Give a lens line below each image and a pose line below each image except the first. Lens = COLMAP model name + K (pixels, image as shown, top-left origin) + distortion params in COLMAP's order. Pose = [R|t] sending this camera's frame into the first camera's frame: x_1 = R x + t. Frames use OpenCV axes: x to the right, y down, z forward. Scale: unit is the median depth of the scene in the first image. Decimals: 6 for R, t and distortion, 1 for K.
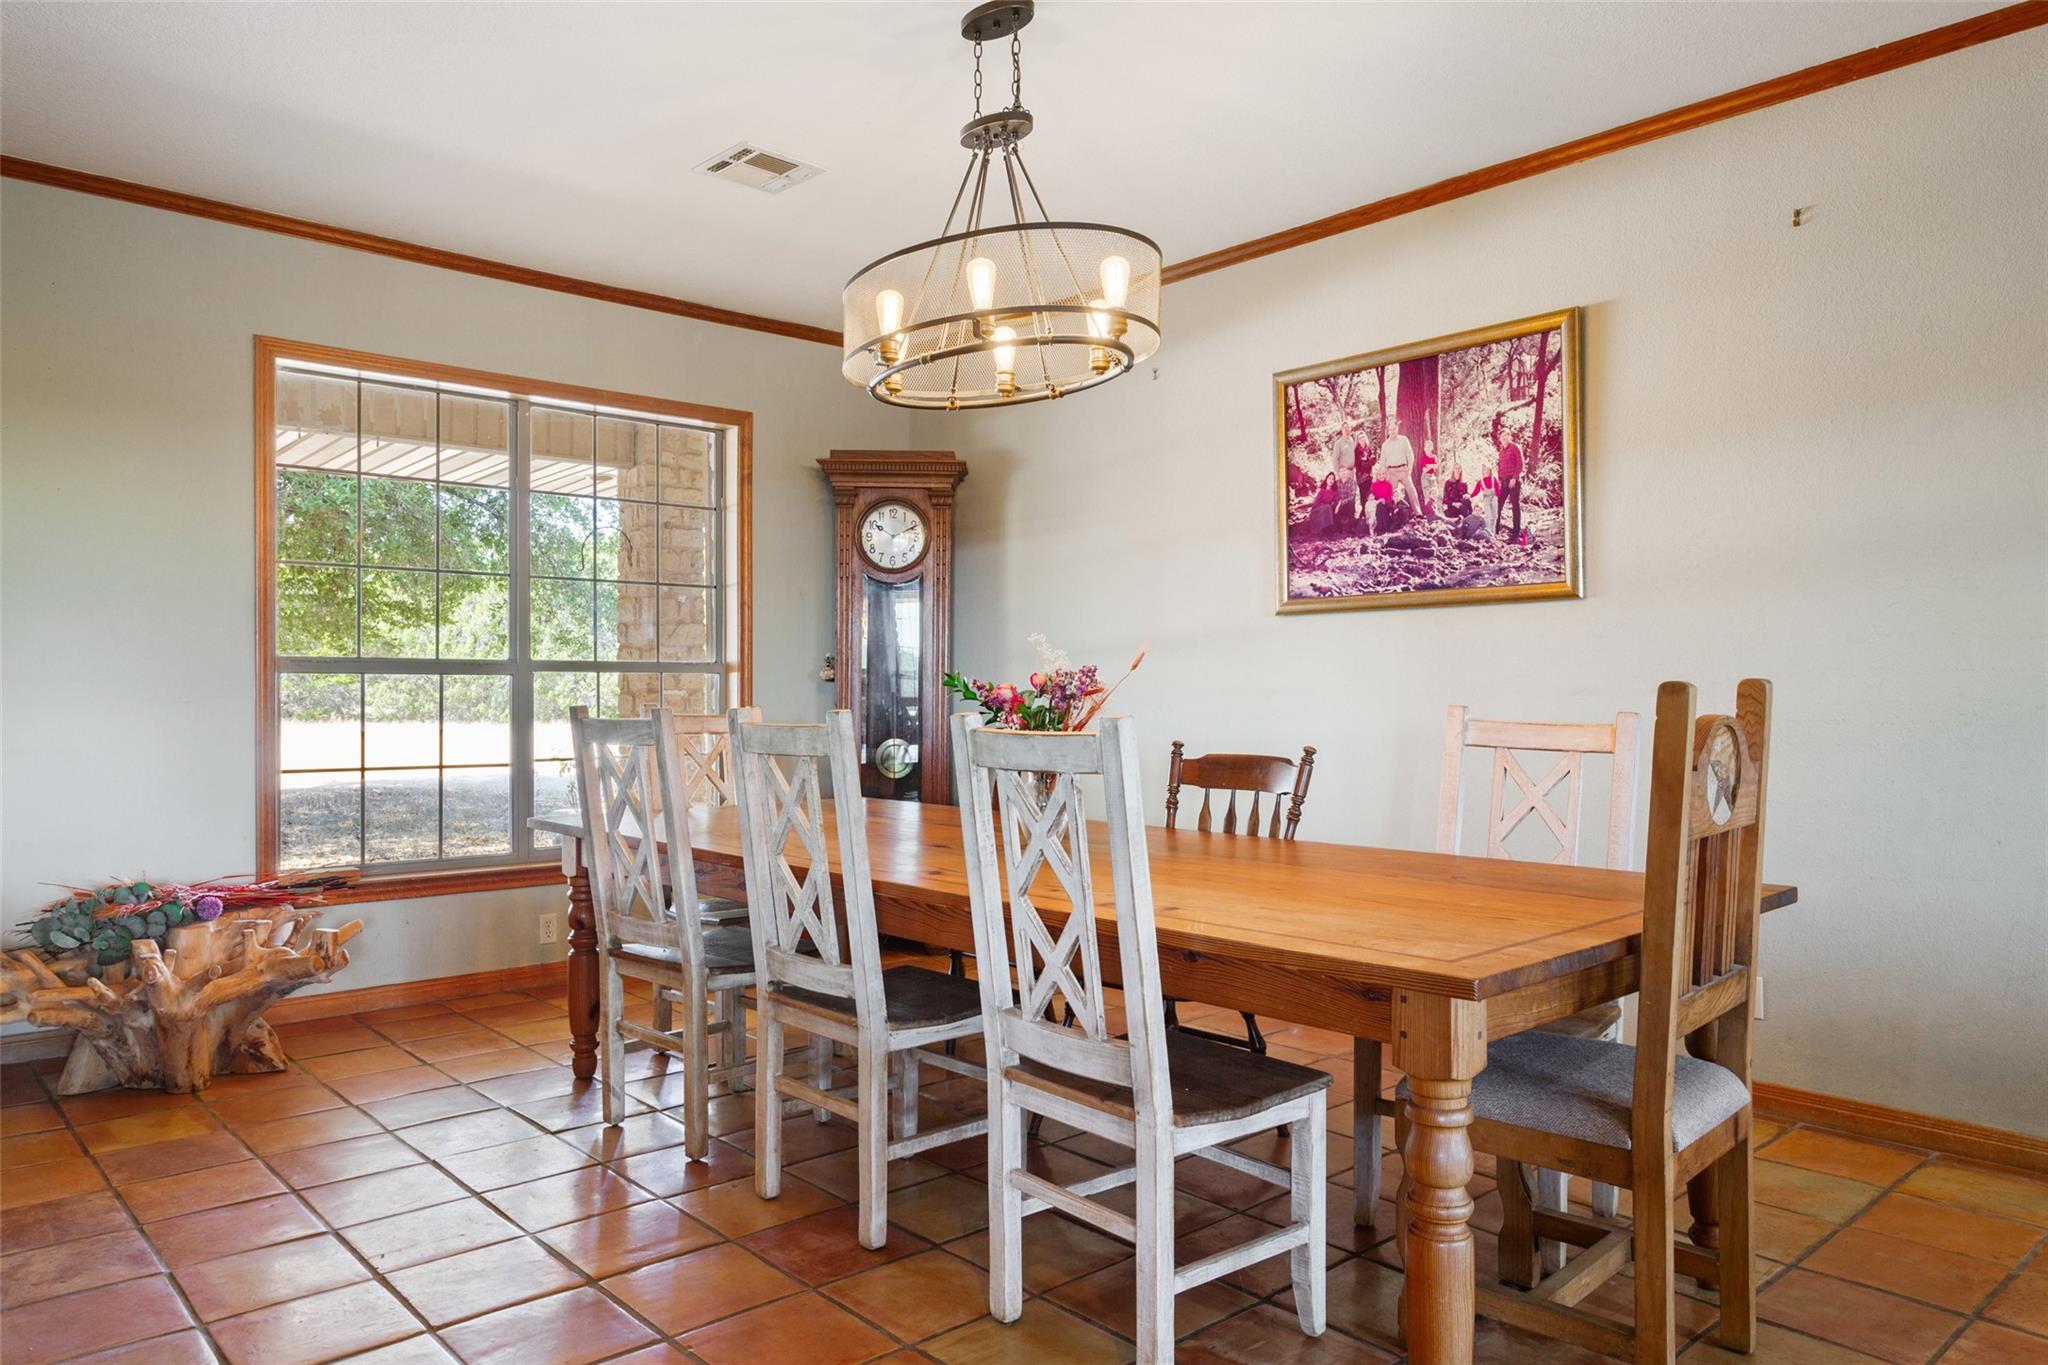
lens RADIAL K [[1370.5, 0, 1023.4], [0, 1370.5, 684.9], [0, 0, 1]] dist [0.002263, 0.000155]
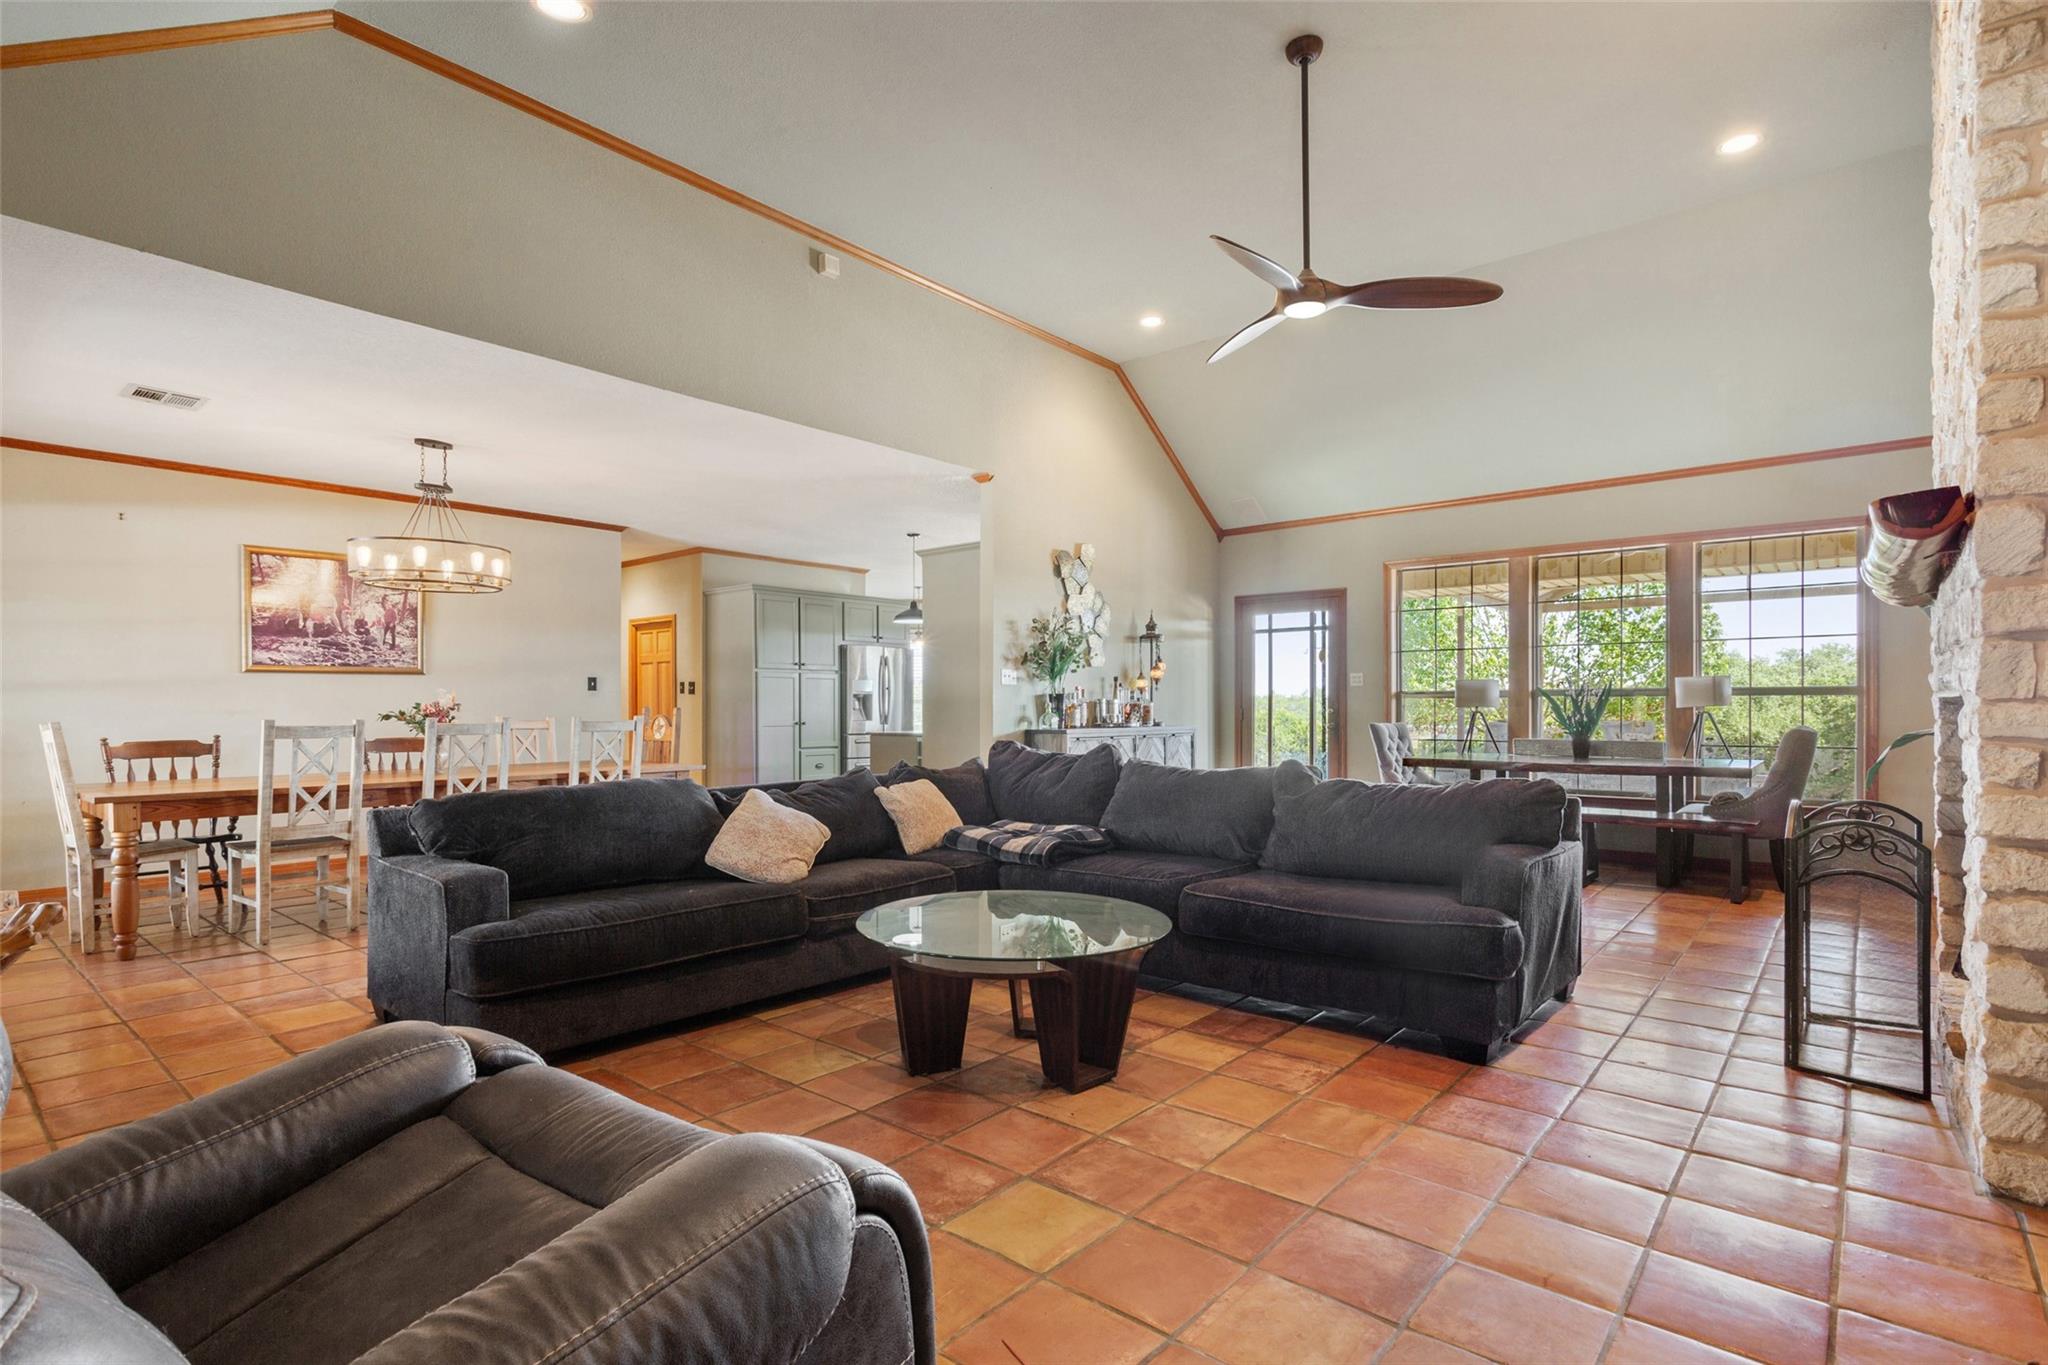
lens RADIAL K [[995.8, 0, 1016.8], [0, 995.8, 697.3], [0, 0, 1]] dist [-0.000116, -0.000058]
pose [[-0.131908, 0.008305, 0.991227, -1.458044], [0.001440, 0.999965, -0.008187, -0.003588], [-0.991261, 0.000348, -0.131915, 0.131874]]
